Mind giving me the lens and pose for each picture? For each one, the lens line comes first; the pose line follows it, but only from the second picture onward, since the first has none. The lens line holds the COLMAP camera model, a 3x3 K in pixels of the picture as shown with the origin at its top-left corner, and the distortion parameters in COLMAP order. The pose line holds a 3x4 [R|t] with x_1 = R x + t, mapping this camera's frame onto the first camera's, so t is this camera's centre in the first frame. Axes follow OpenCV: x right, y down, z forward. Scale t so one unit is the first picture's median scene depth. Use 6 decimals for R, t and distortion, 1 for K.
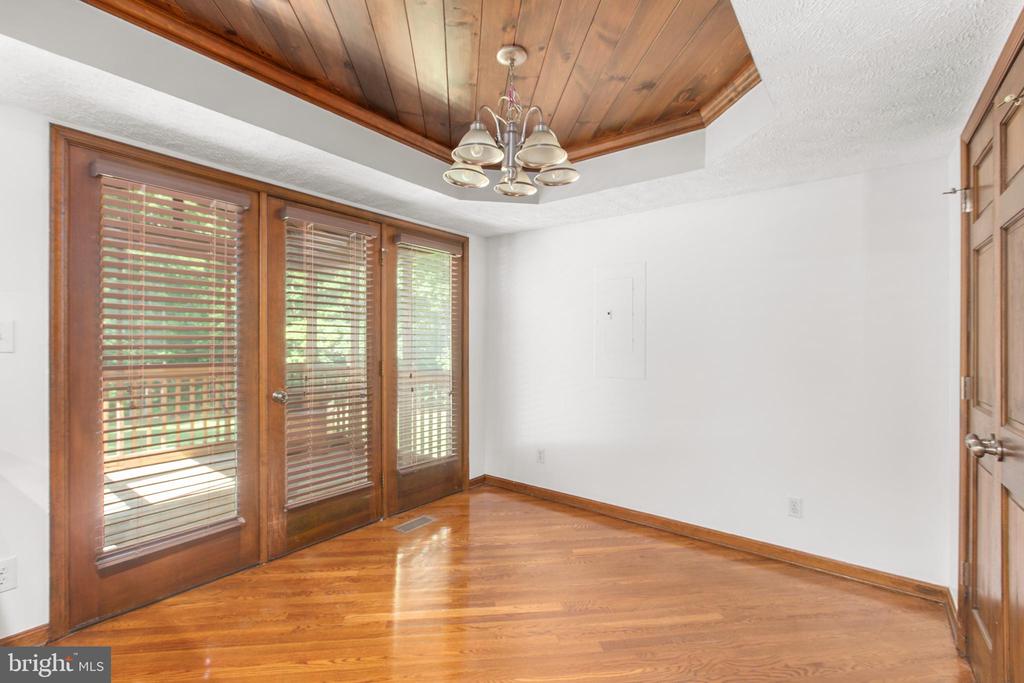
lens RADIAL K [[470.0, 0, 512.0], [0, 470.0, 341.5], [0, 0, 1]] dist [0.000279, 0.000042]
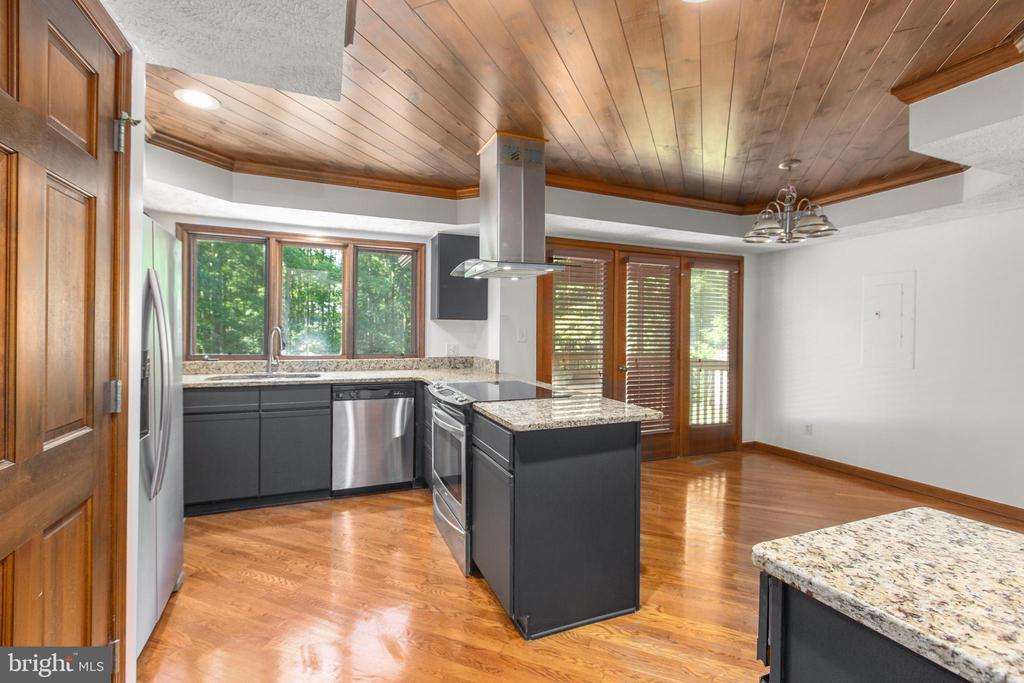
lens RADIAL K [[455.4, 0, 507.8], [0, 455.4, 343.4], [0, 0, 1]] dist [0.002639, 0.000466]
pose [[0.864494, 0.010235, -0.502540, -0.023937], [-0.002084, 0.999857, 0.016778, -0.001551], [0.502640, -0.013457, 0.864391, -0.482331]]
